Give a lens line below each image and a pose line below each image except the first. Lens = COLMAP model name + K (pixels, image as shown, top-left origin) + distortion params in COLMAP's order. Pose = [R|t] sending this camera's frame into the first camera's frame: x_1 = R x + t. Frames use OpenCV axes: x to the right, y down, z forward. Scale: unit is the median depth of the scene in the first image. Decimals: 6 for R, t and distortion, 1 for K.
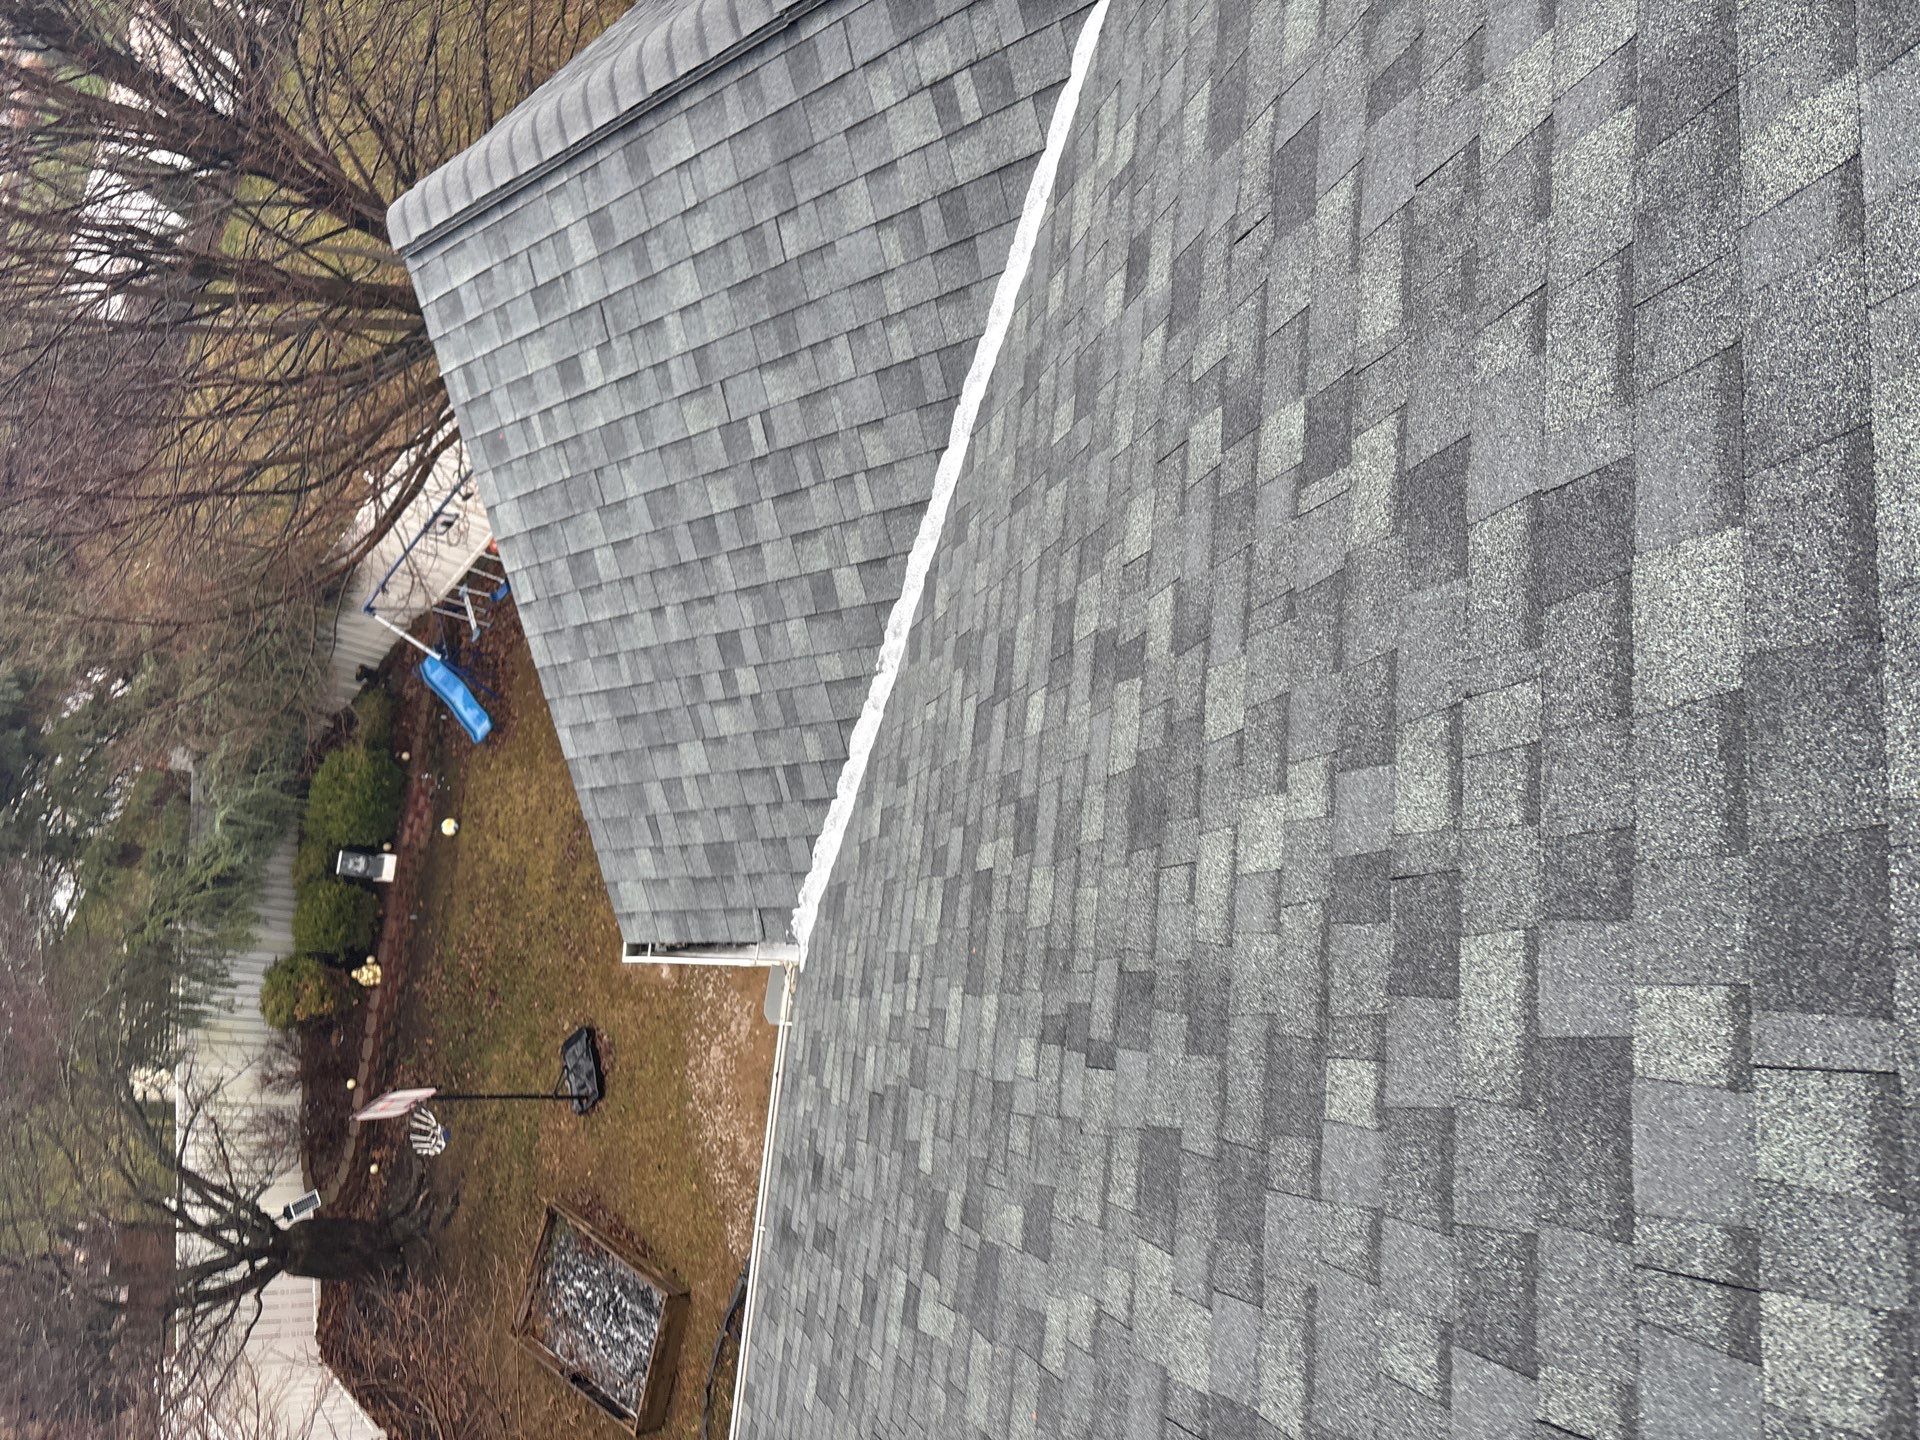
lens RADIAL K [[1598.0, 0, 960.0], [0, 1598.0, 720.0], [0, 0, 1]] dist [-0.003193, -0.000757]
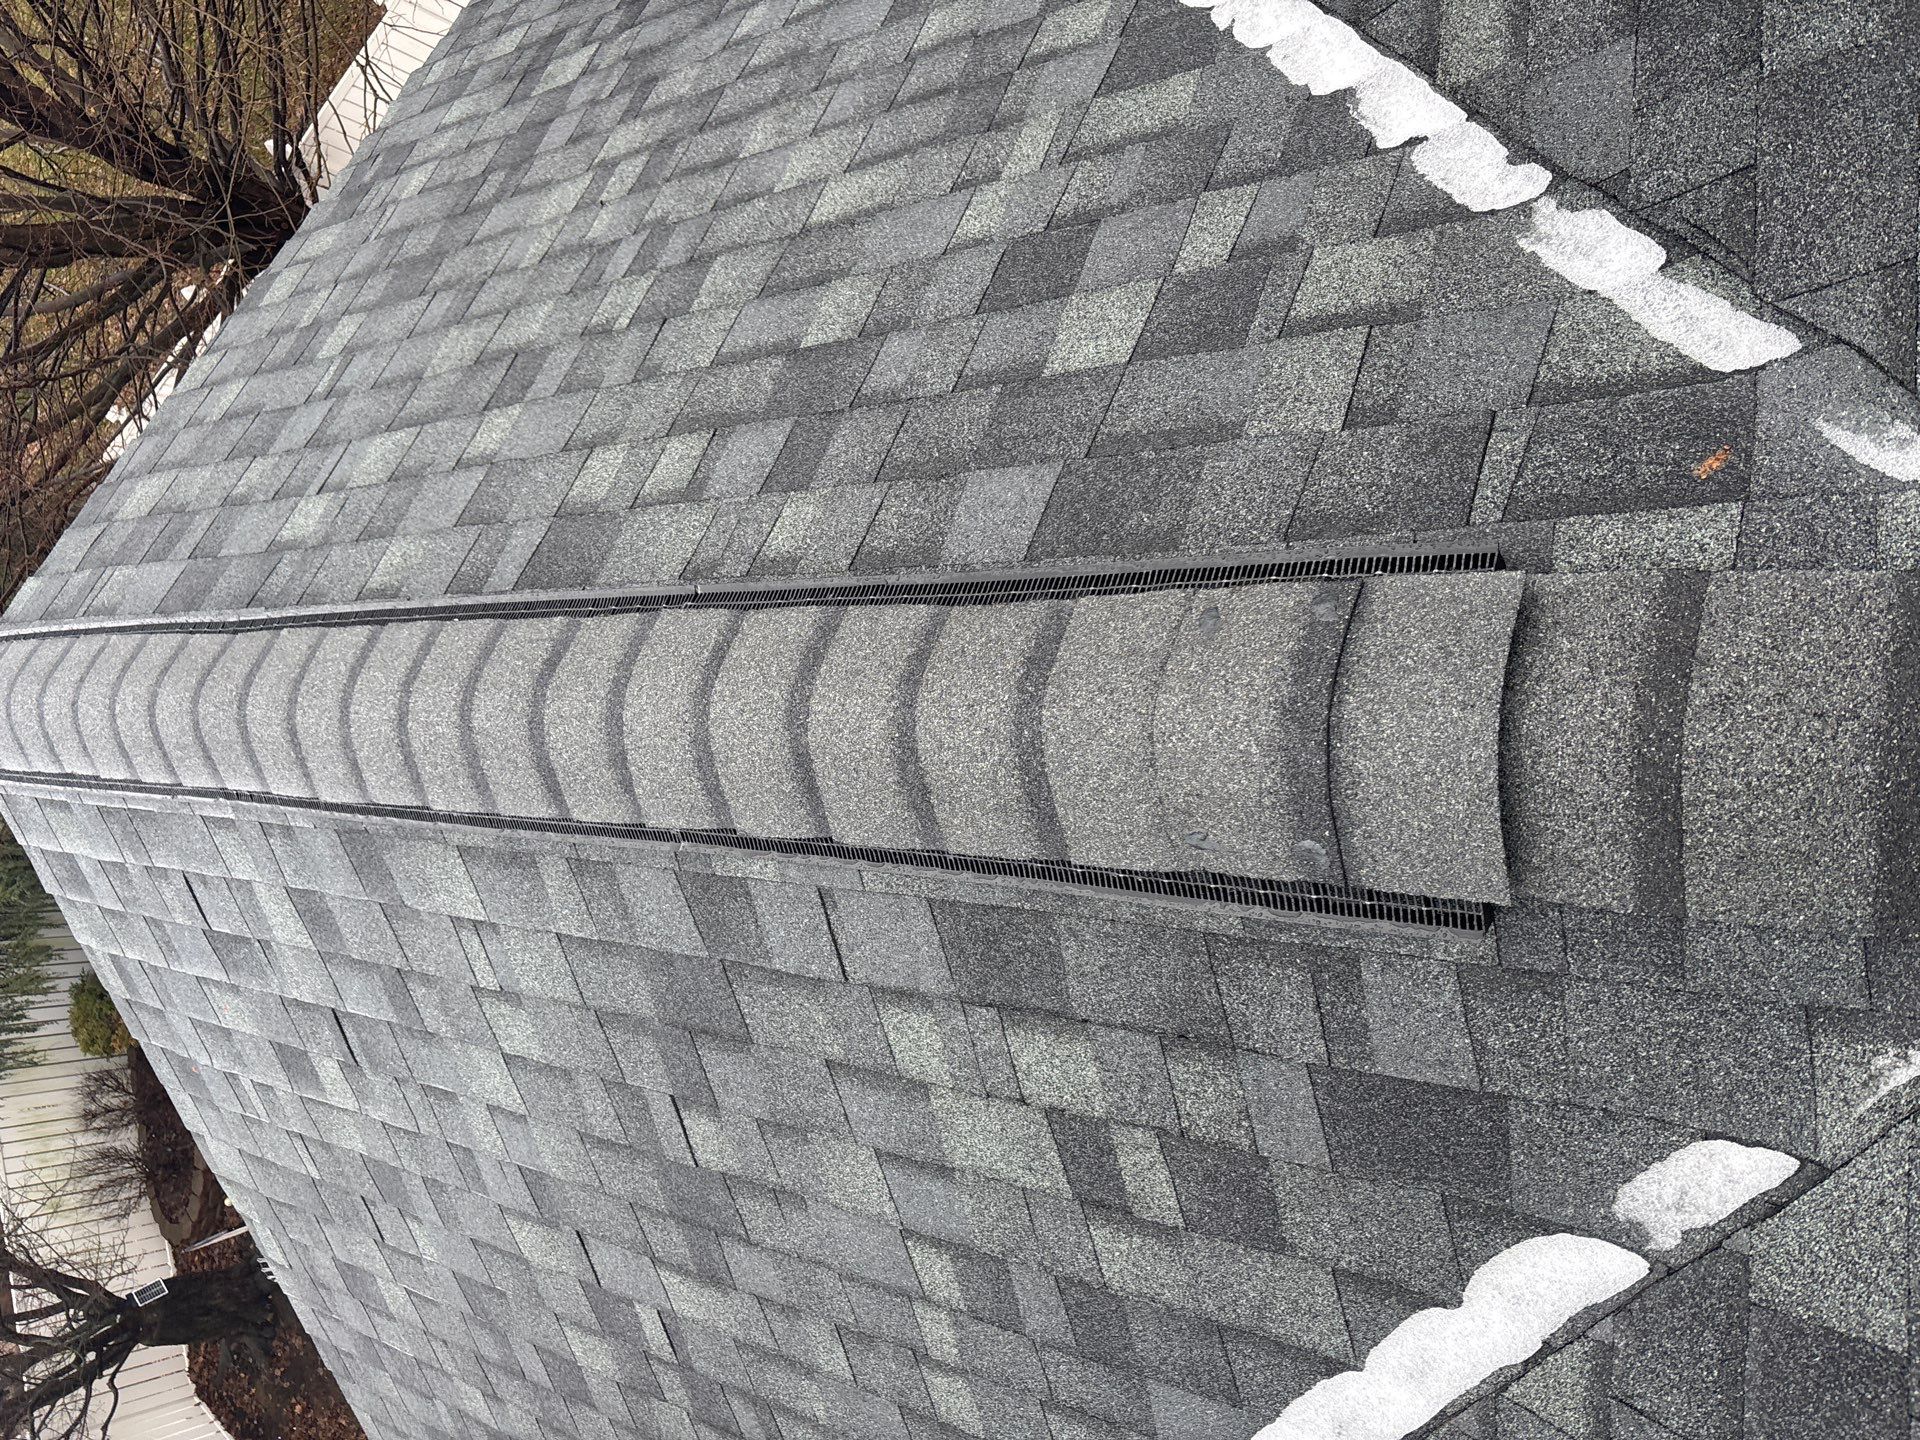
lens RADIAL K [[1431.2, 0, 960.0], [0, 1431.2, 720.0], [0, 0, 1]] dist [0.059710, -0.068008]
pose [[0.991094, -0.064796, 0.116335, -0.061802], [0.039369, 0.977154, 0.208853, -0.451654], [-0.127210, -0.202413, 0.971003, 0.505380]]
